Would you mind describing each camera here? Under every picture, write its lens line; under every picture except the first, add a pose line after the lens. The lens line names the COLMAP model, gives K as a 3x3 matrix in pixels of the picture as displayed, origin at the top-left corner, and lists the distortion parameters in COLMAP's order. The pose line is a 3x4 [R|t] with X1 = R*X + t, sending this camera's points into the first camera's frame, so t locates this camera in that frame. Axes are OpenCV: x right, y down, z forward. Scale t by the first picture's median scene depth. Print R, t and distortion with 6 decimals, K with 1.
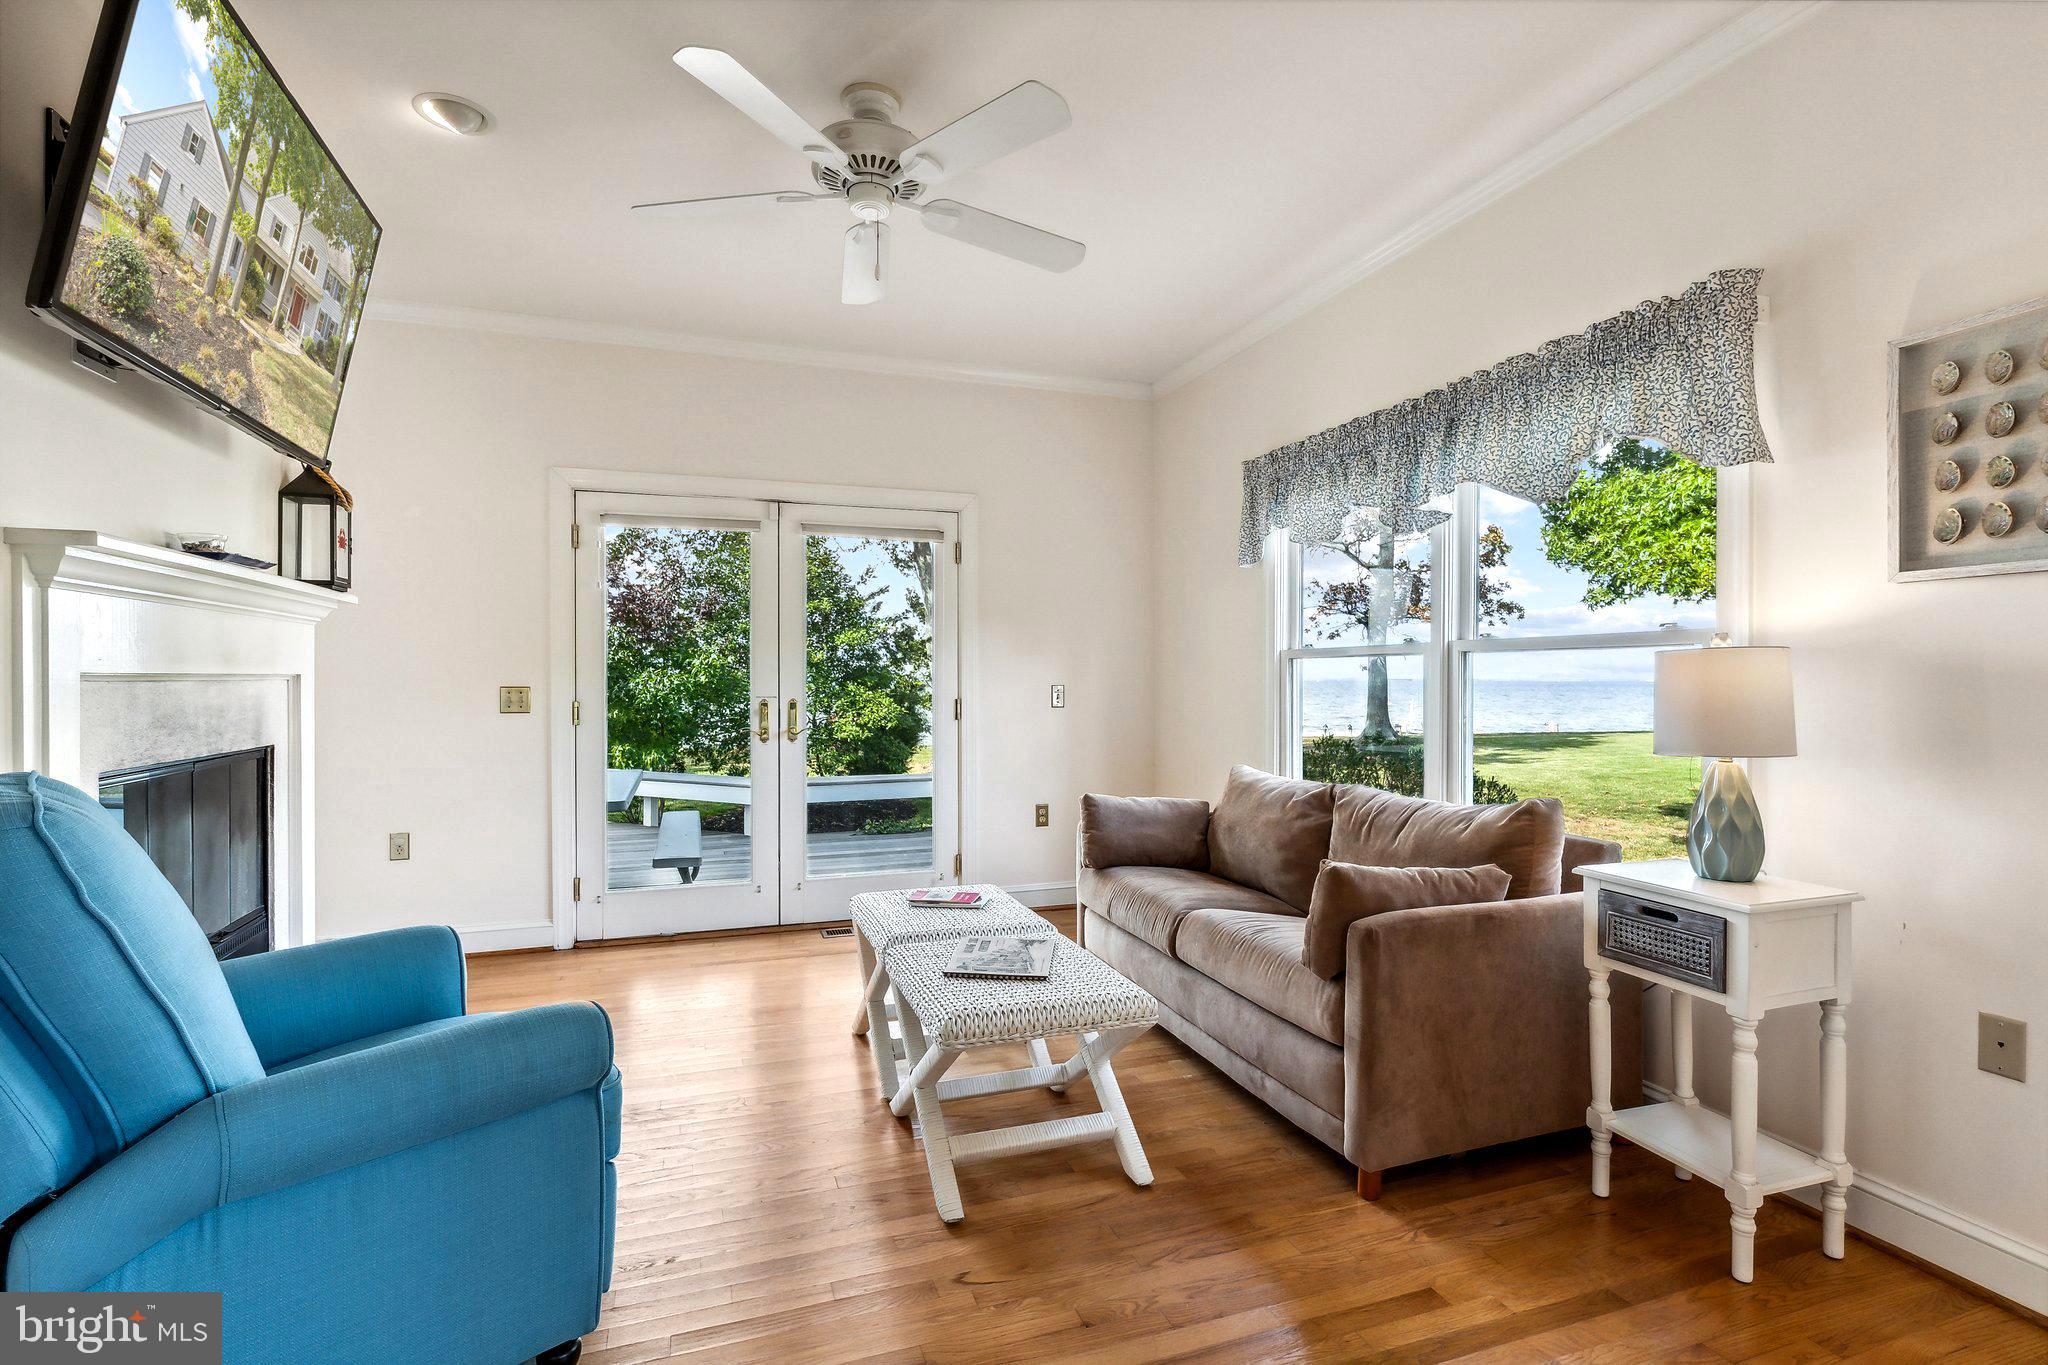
lens RADIAL K [[963.0, 0, 1037.7], [0, 963.0, 674.3], [0, 0, 1]] dist [-0.010919, -0.000464]
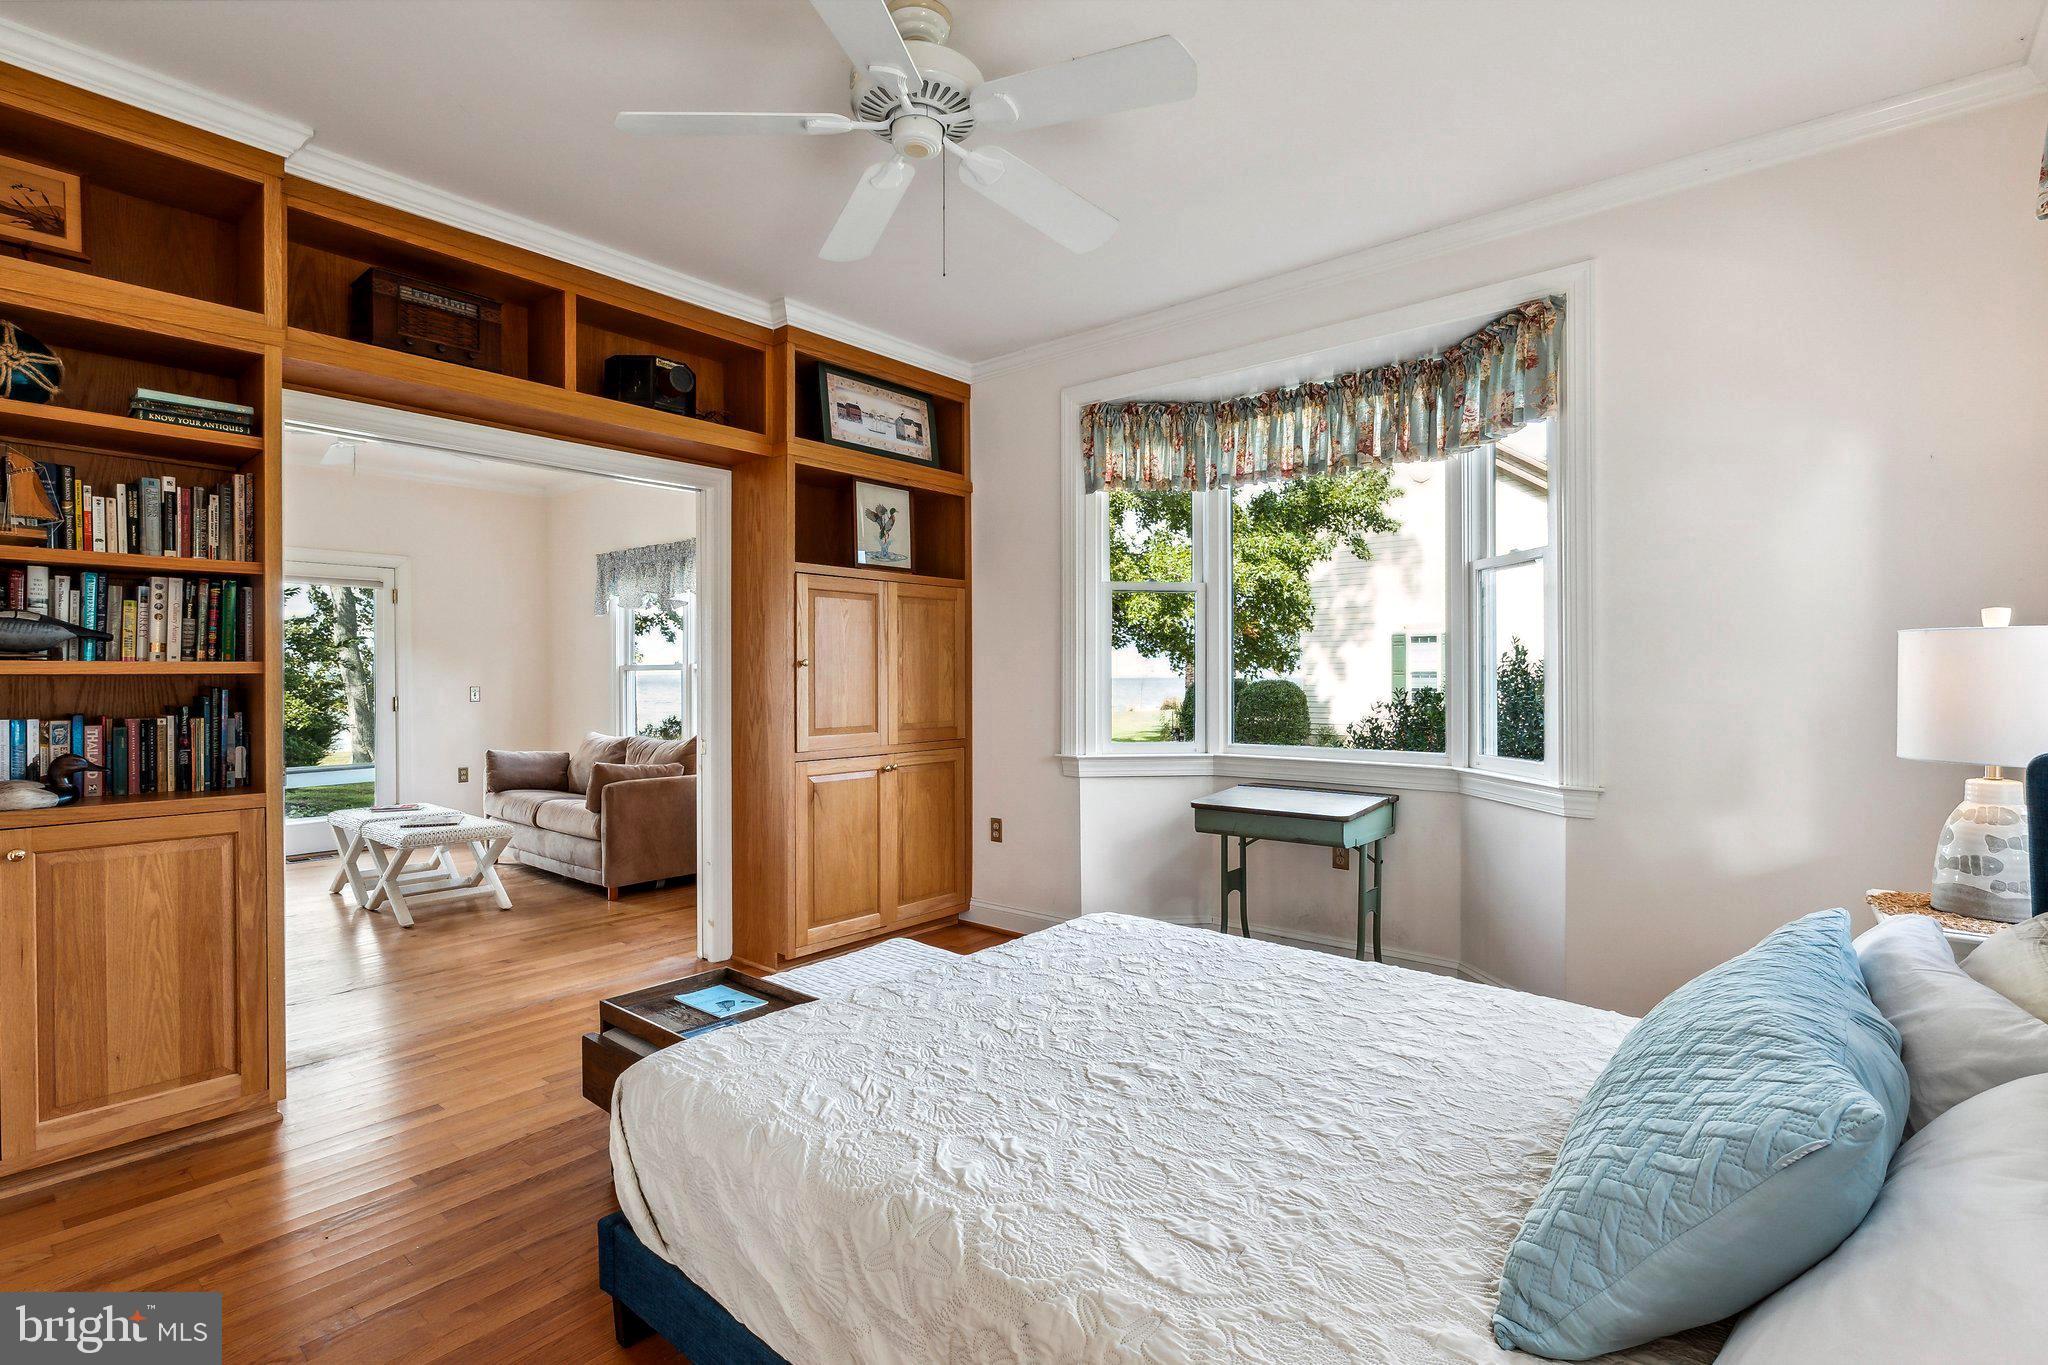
lens RADIAL K [[963.0, 0, 1032.3], [0, 963.0, 675.3], [0, 0, 1]] dist [-0.010919, -0.000464]
pose [[0.864845, -0.005007, 0.502014, 0.031936], [0.001944, 0.999976, 0.006624, -0.019709], [-0.502035, -0.004753, 0.864834, -1.019412]]
